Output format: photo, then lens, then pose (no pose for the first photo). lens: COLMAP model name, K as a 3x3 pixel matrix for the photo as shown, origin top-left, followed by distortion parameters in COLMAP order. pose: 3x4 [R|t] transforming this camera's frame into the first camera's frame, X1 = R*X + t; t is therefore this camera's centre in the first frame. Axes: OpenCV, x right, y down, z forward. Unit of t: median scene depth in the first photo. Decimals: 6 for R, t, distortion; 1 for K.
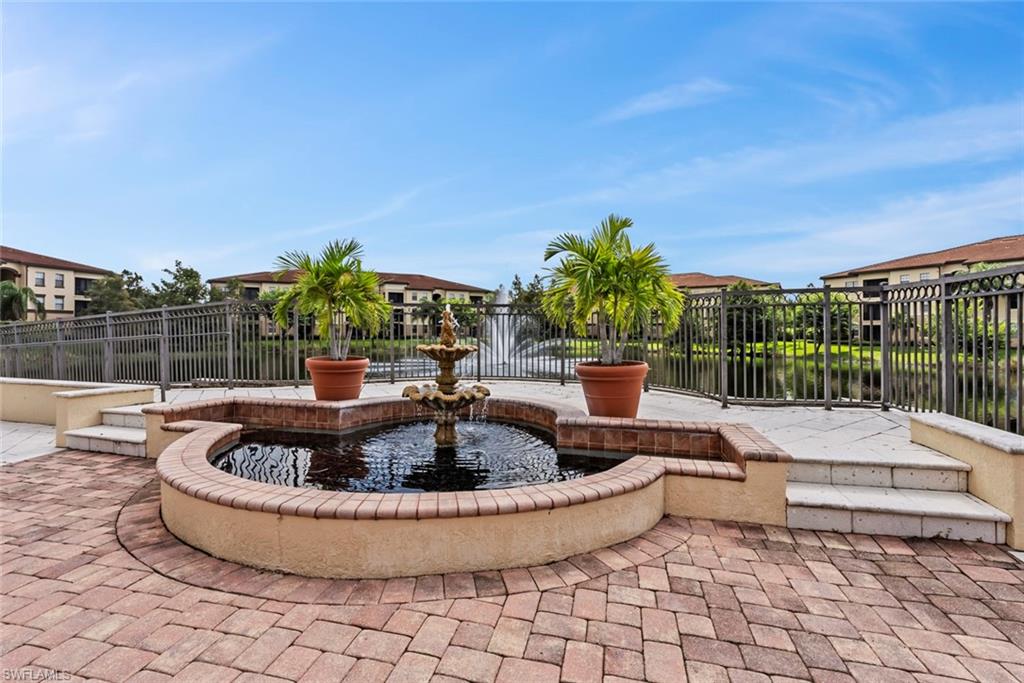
lens RADIAL K [[456.7, 0, 512.5], [0, 456.7, 338.9], [0, 0, 1]] dist [-0.002898, -0.000091]
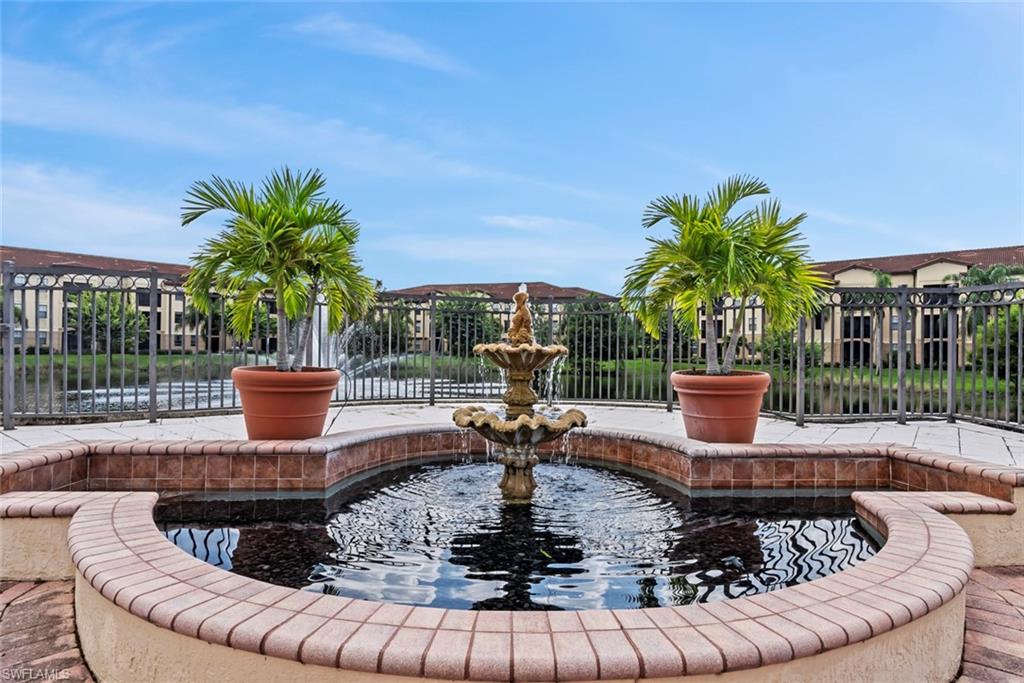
lens RADIAL K [[550.8, 0, 512.1], [0, 550.8, 358.6], [0, 0, 1]] dist [0.002400, 0.000420]
pose [[0.938296, 0.005147, 0.345795, -0.410007], [-0.006302, 0.999978, 0.002214, 0.030671], [-0.345776, -0.004256, 0.938308, 0.262422]]
